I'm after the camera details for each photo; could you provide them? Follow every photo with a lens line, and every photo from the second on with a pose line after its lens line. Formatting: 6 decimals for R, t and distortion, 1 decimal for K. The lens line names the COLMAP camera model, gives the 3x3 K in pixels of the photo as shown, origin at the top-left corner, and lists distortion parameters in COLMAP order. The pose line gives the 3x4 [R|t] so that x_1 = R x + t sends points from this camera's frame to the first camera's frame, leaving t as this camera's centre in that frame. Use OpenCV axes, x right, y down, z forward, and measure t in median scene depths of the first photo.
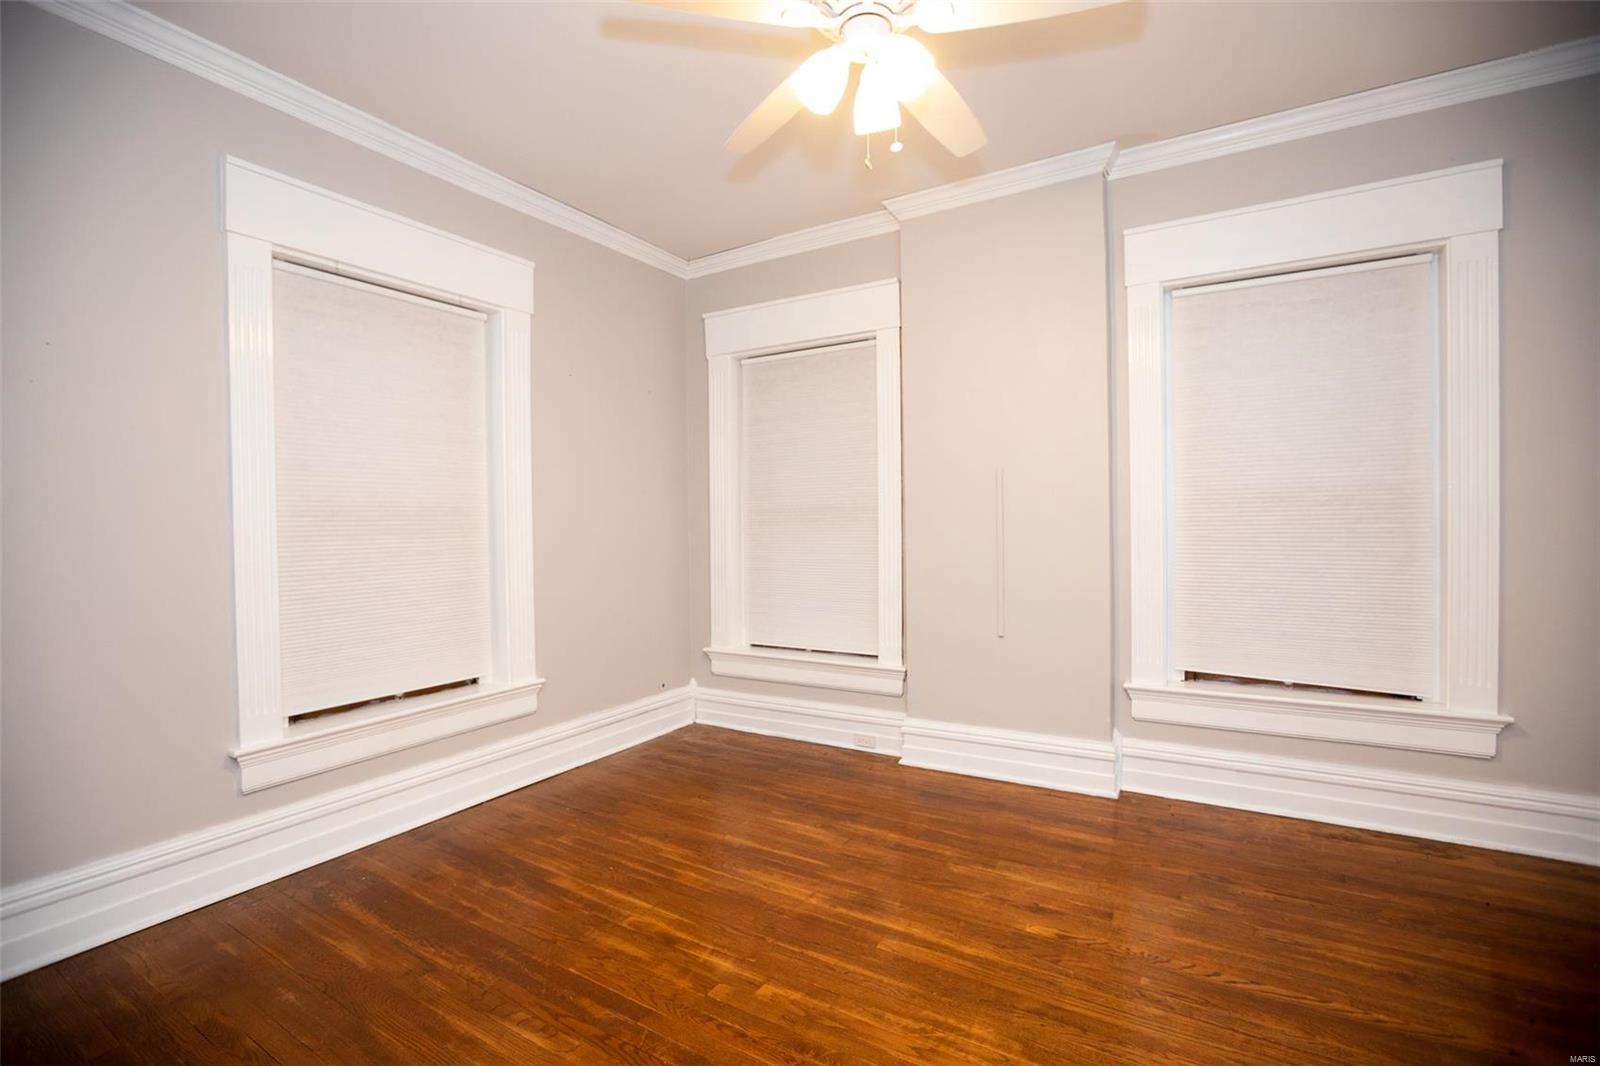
lens RADIAL K [[724.7, 0, 800.0], [0, 724.7, 533.0], [0, 0, 1]] dist [-0.049447, 0.015236]
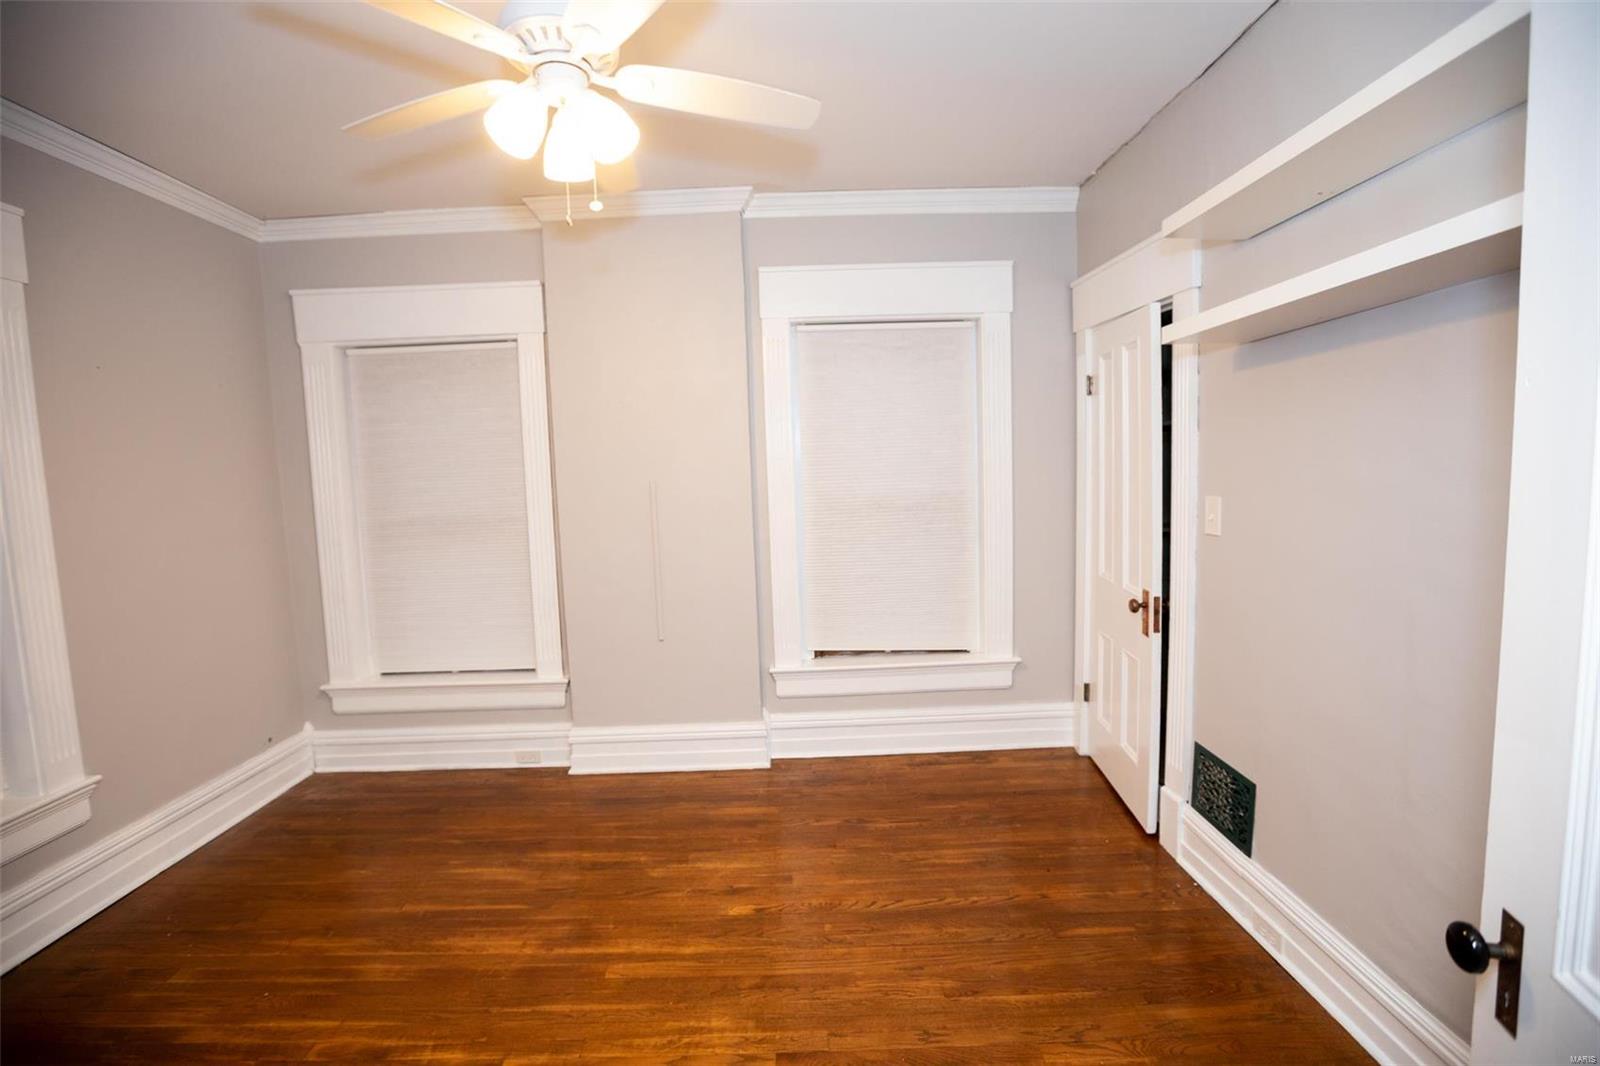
lens RADIAL K [[714.4, 0, 800.0], [0, 714.4, 533.0], [0, 0, 1]] dist [-0.051519, 0.017125]
pose [[0.849399, -0.060568, 0.524265, -0.114853], [0.027025, 0.997081, 0.071408, -0.105407], [-0.527060, -0.046485, 0.848556, 0.005438]]
